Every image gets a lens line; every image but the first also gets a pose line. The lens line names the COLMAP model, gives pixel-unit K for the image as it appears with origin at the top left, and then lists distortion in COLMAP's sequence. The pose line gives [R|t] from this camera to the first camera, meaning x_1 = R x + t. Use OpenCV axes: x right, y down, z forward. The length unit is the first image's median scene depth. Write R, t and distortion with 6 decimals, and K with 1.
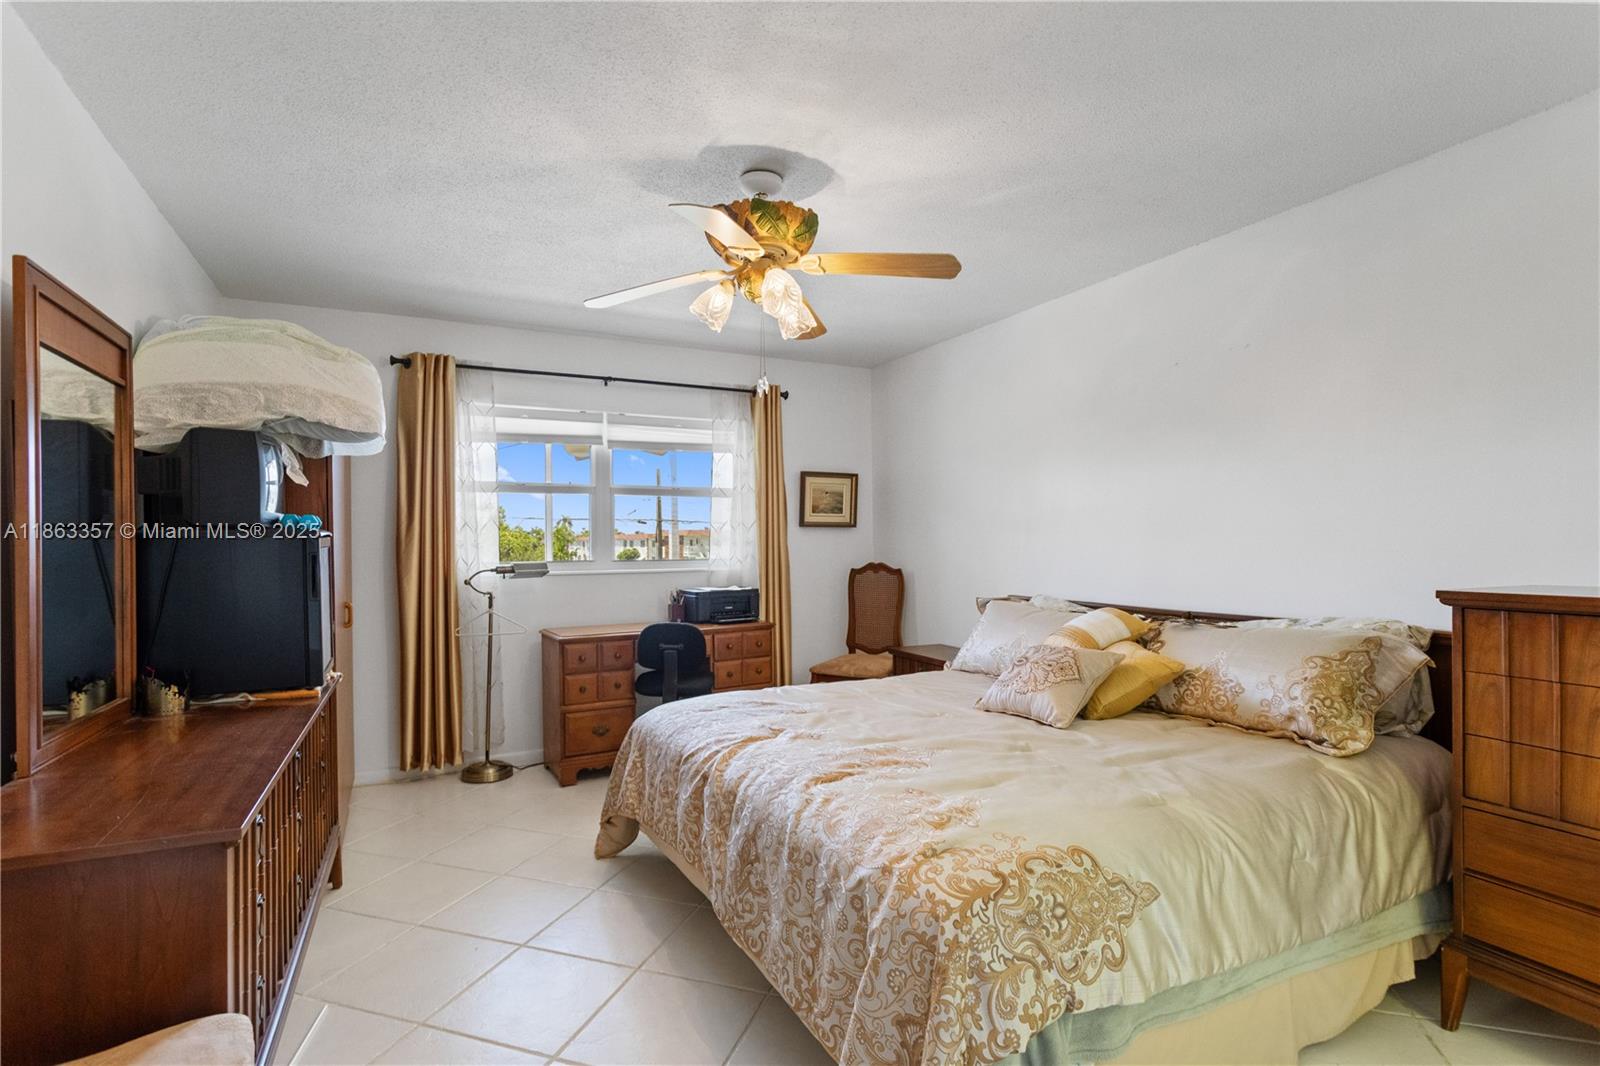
lens RADIAL K [[800.9, 0, 815.4], [0, 800.9, 544.0], [0, 0, 1]] dist [0.001339, 0.002172]
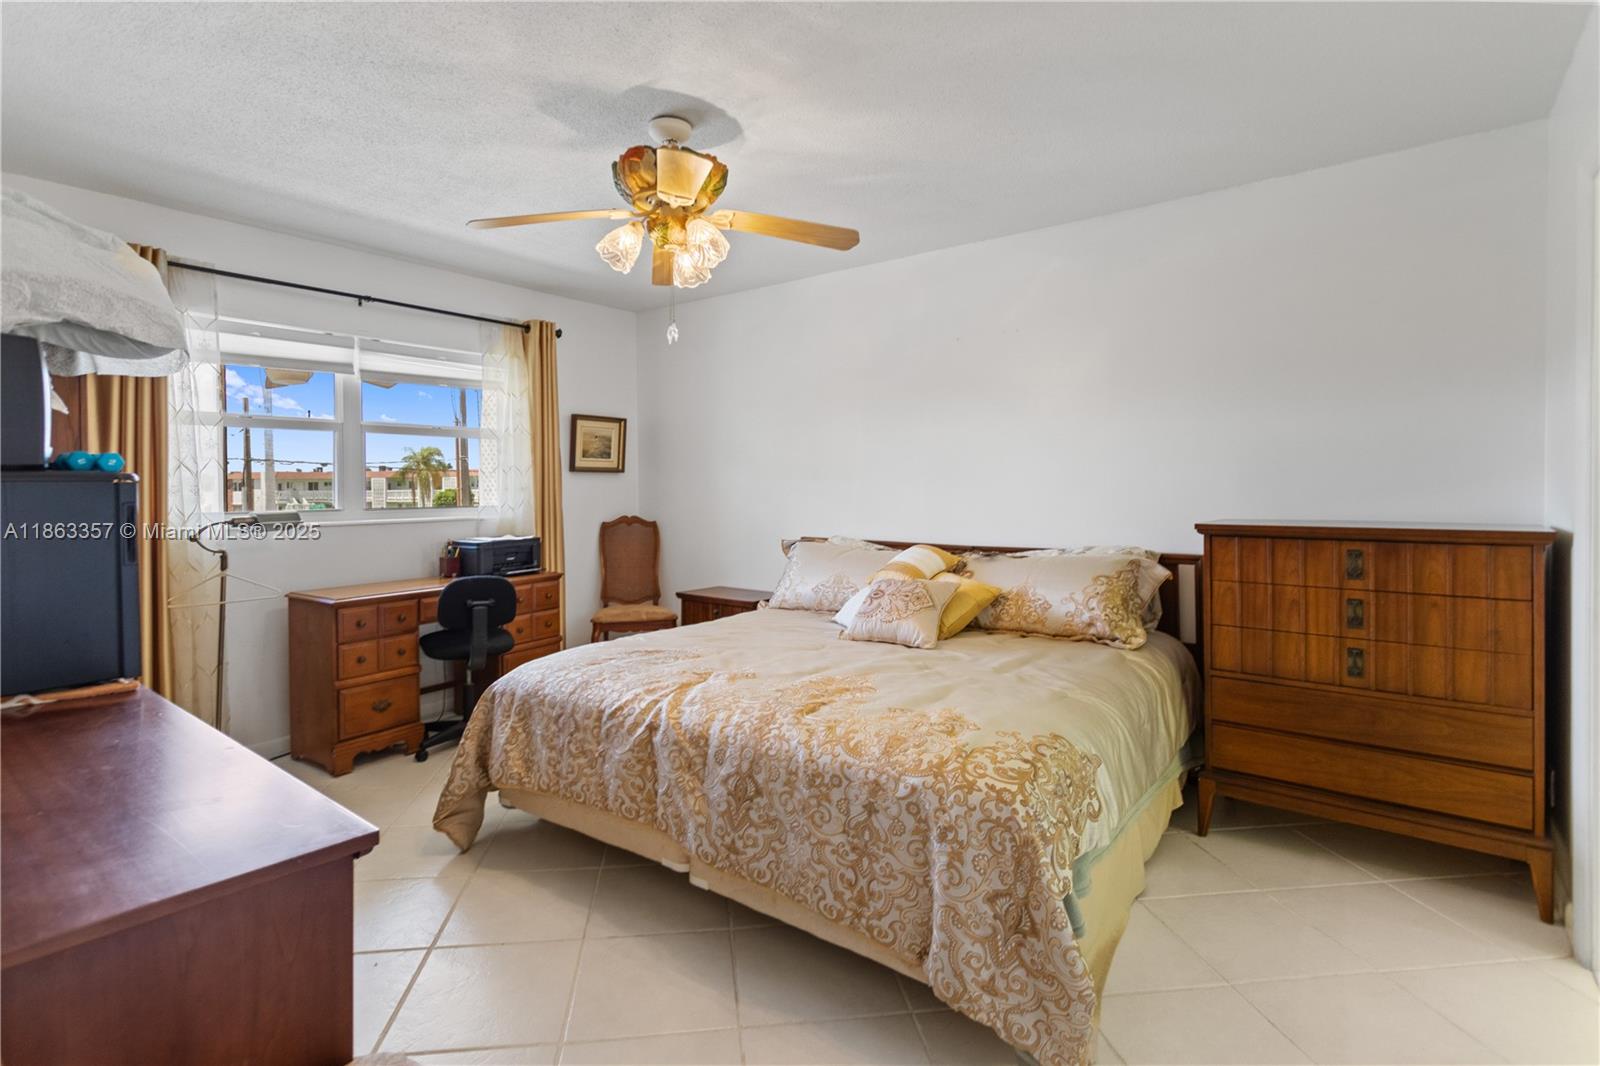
lens RADIAL K [[800.9, 0, 811.2], [0, 800.9, 486.6], [0, 0, 1]] dist [0.001339, 0.002172]
pose [[0.900694, 0.001738, 0.434451, -0.342186], [-0.000379, 0.999995, -0.003214, -0.001837], [-0.434454, 0.002730, 0.900690, 0.024281]]
